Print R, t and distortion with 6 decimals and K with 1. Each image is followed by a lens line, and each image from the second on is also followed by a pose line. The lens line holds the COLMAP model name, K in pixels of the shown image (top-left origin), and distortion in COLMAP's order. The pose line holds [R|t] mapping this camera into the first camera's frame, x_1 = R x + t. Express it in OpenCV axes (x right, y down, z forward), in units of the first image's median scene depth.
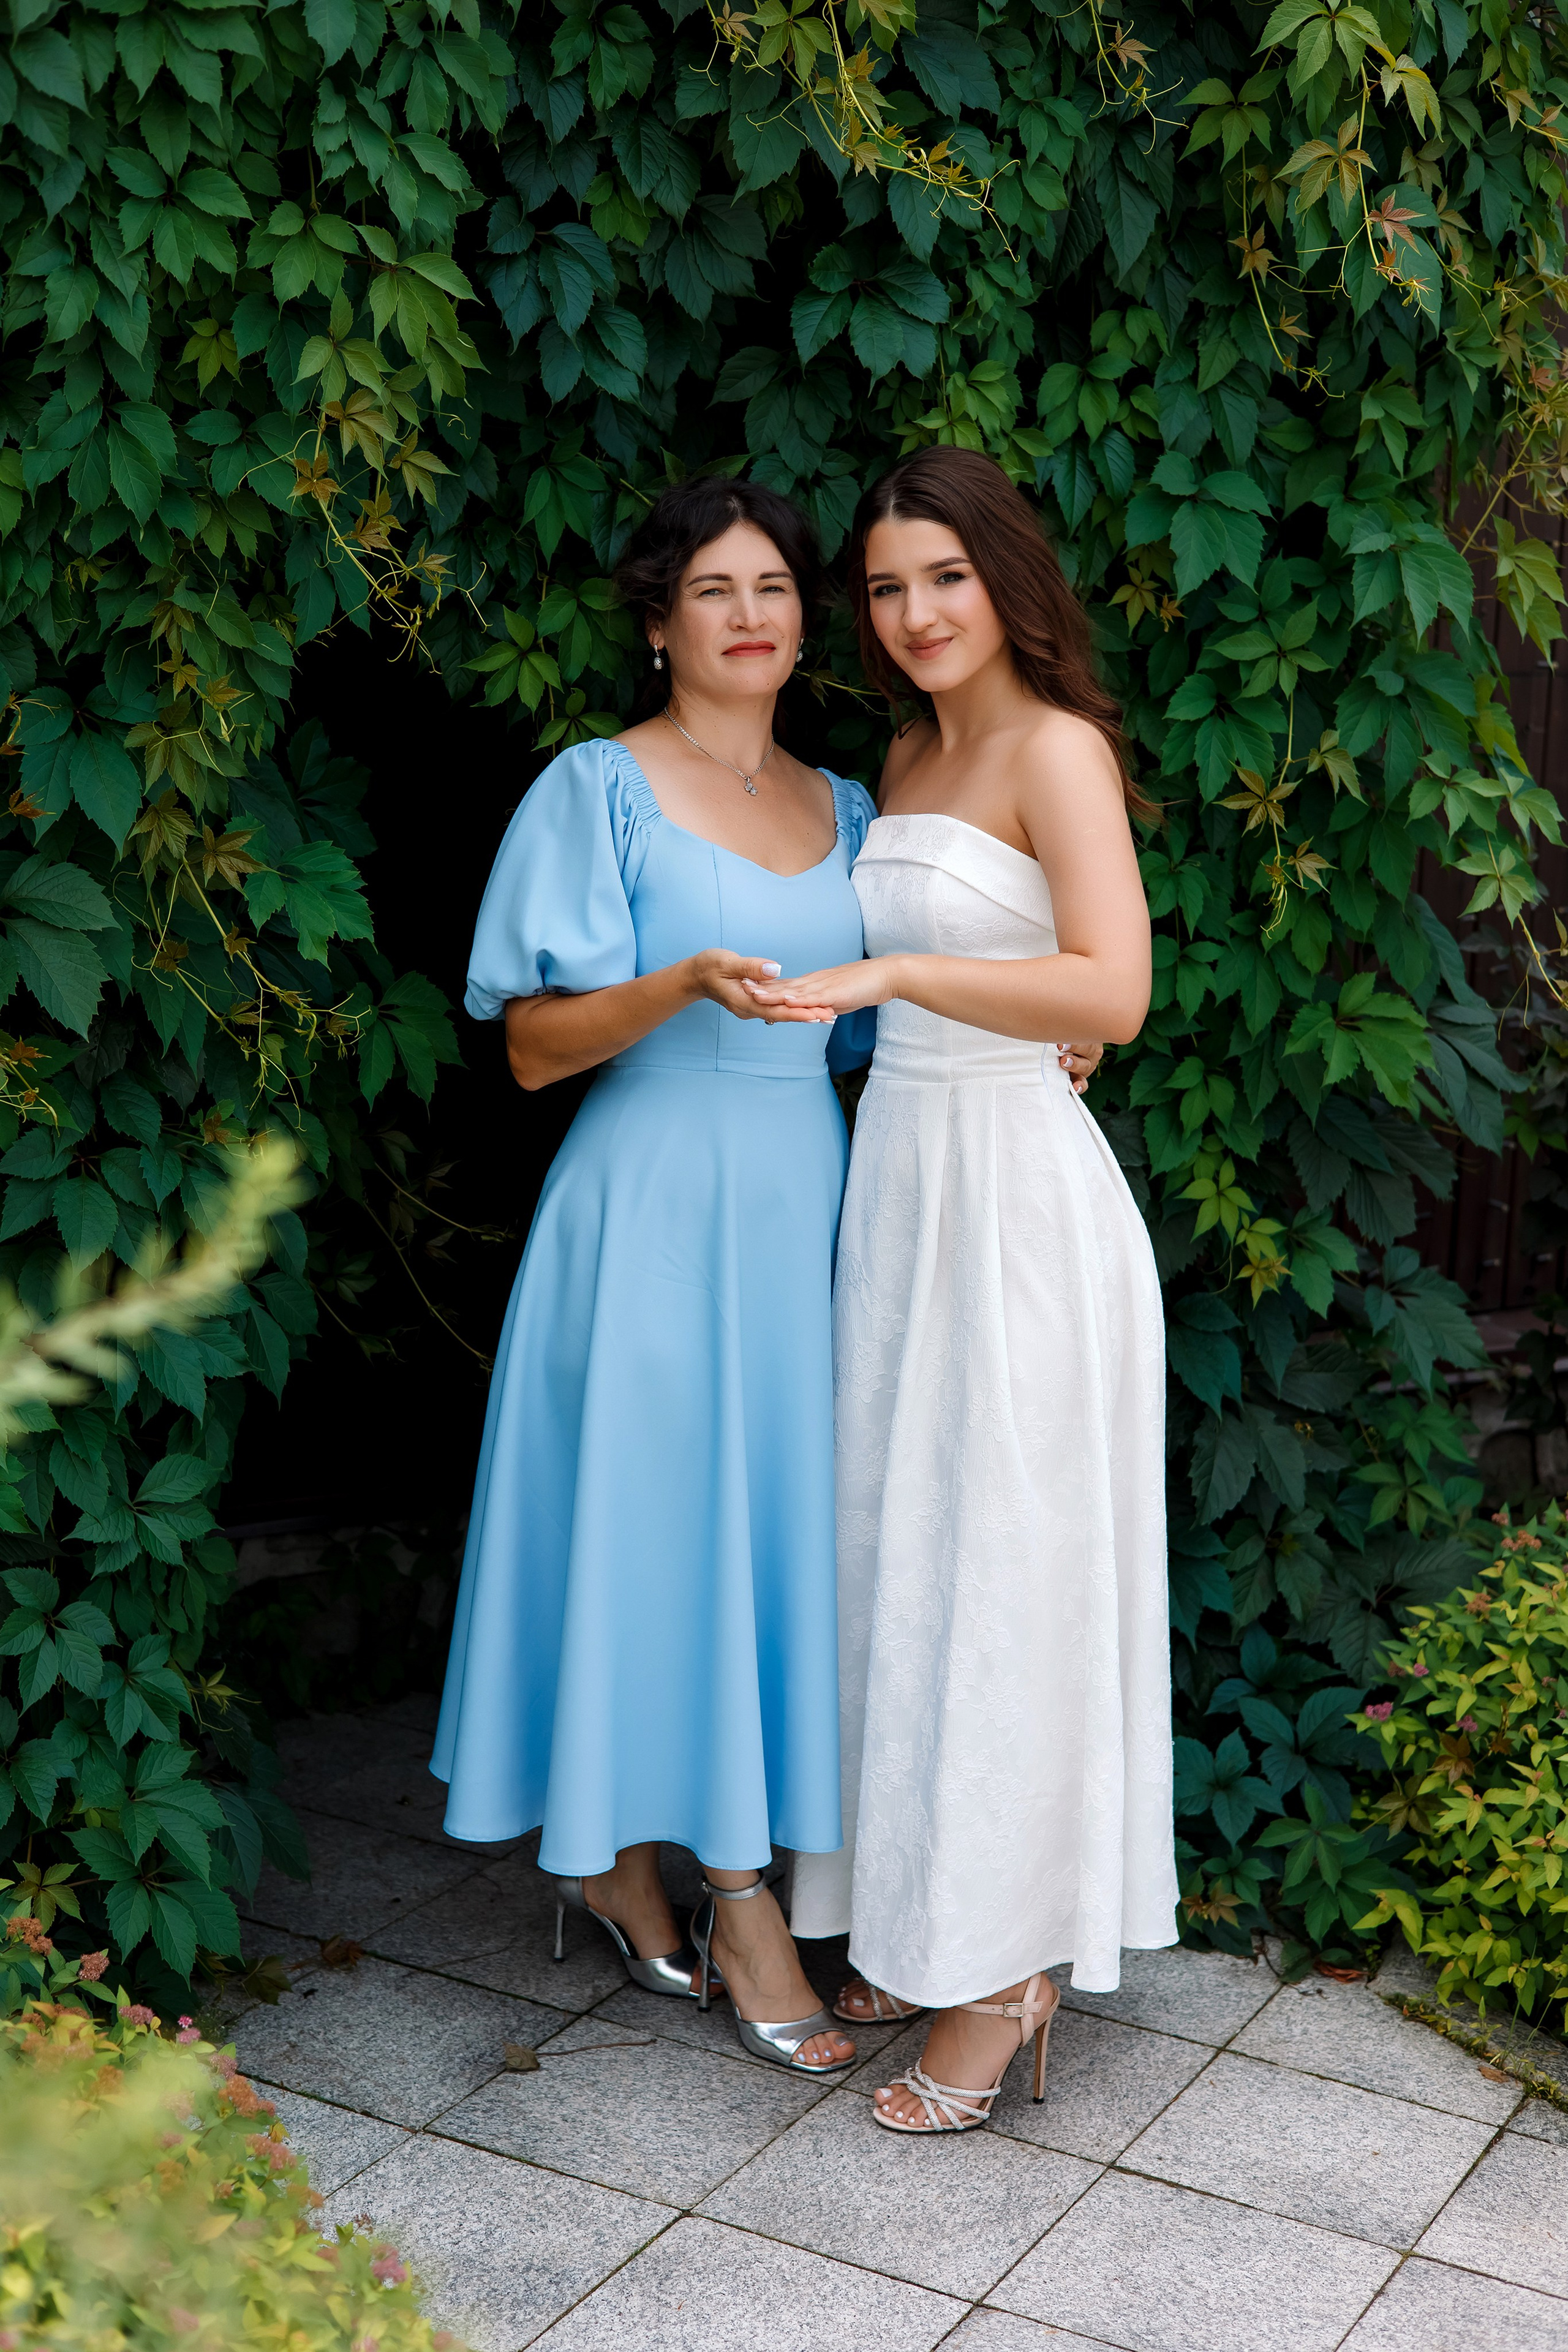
lens RADIAL K [[3306.4, 0, 788.6], [0, 3306.4, 1150.6], [0, 0, 1]] dist [0.021263, -0.032467]
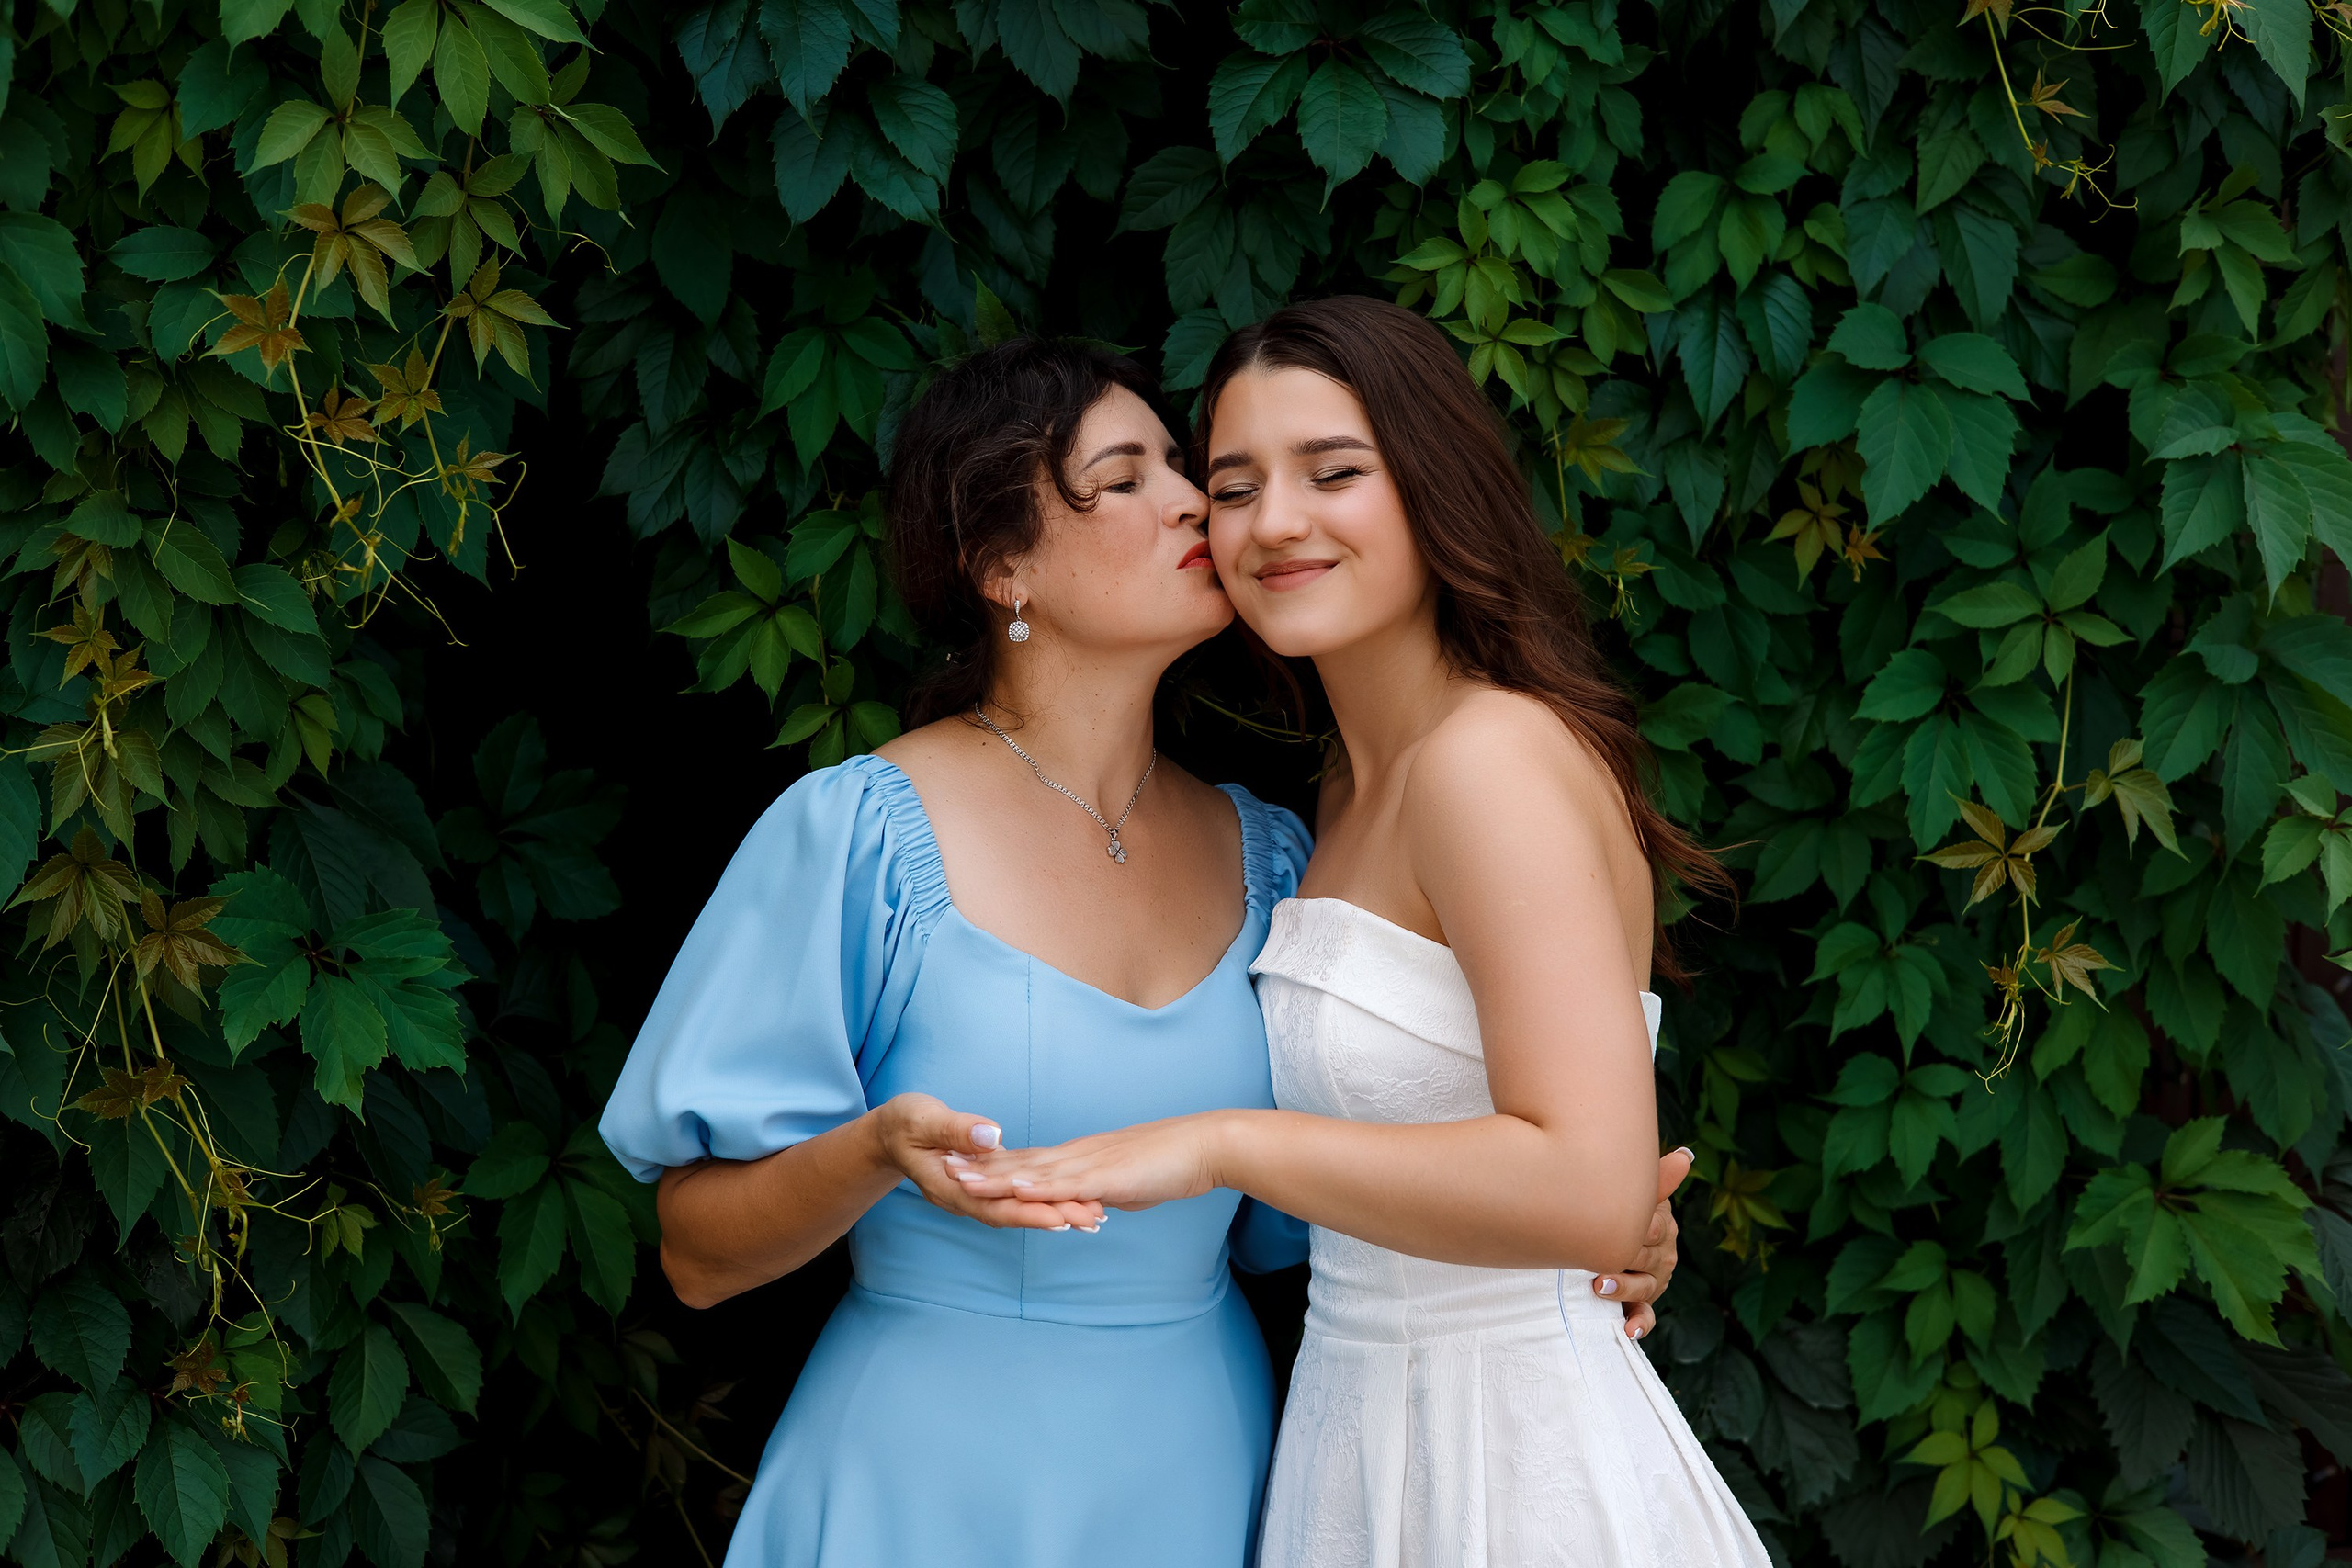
lens RADIAL K [[3306.1, 0, 1178.3], [0, 3306.1, 783.4], [0, 0, 1]] dist [0.021263, -0.032467]
pose [[0.980308, 0.011990, -0.197110, 0.117822], [-0.031272, 0.994986, -0.095004, -0.056925], [0.194982, 0.099297, 0.975767, 0.377718]]
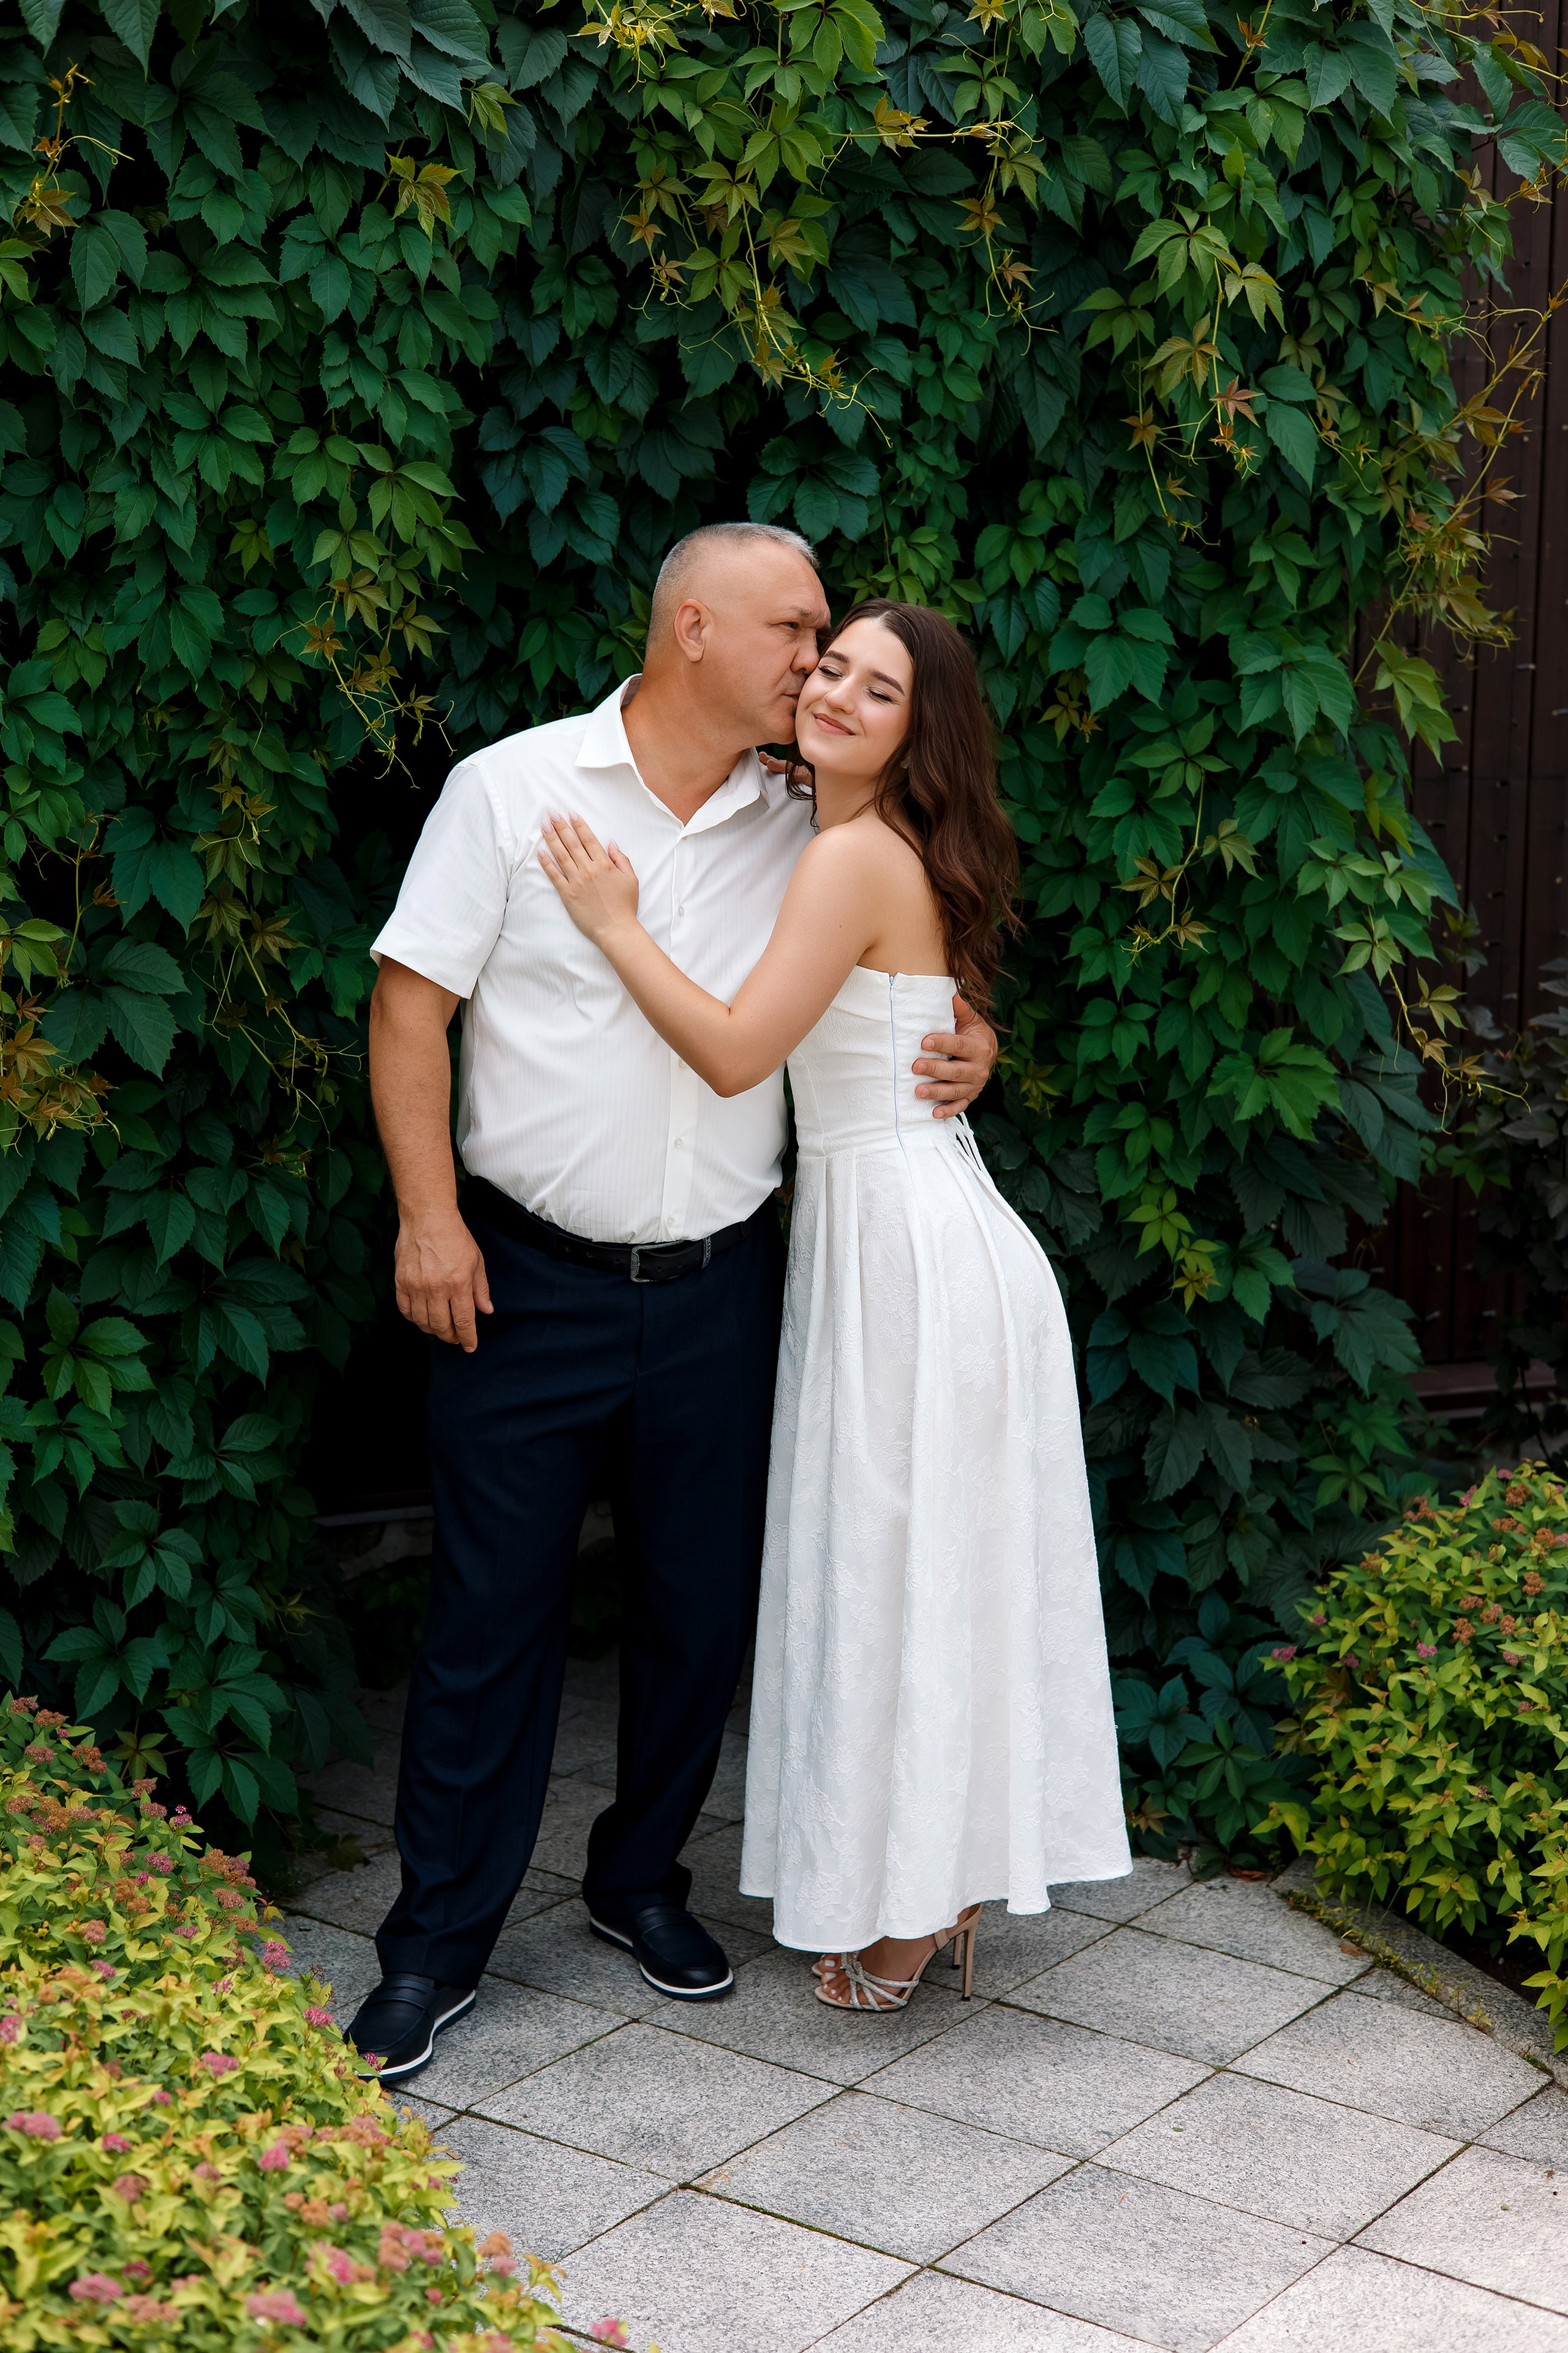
lens RADIAL K [[3279.6, 0, 769.0], [0, 3279.6, 1173.1], [0, 0, 1]] dist [0.019959, -0.055365]
pose [[0.990962, -0.008037, -0.133901, 0.166211], [0.003541, 0.999423, -0.033777, 0.040603], [0.134095, 0.032997, 0.990419, -0.197790]]
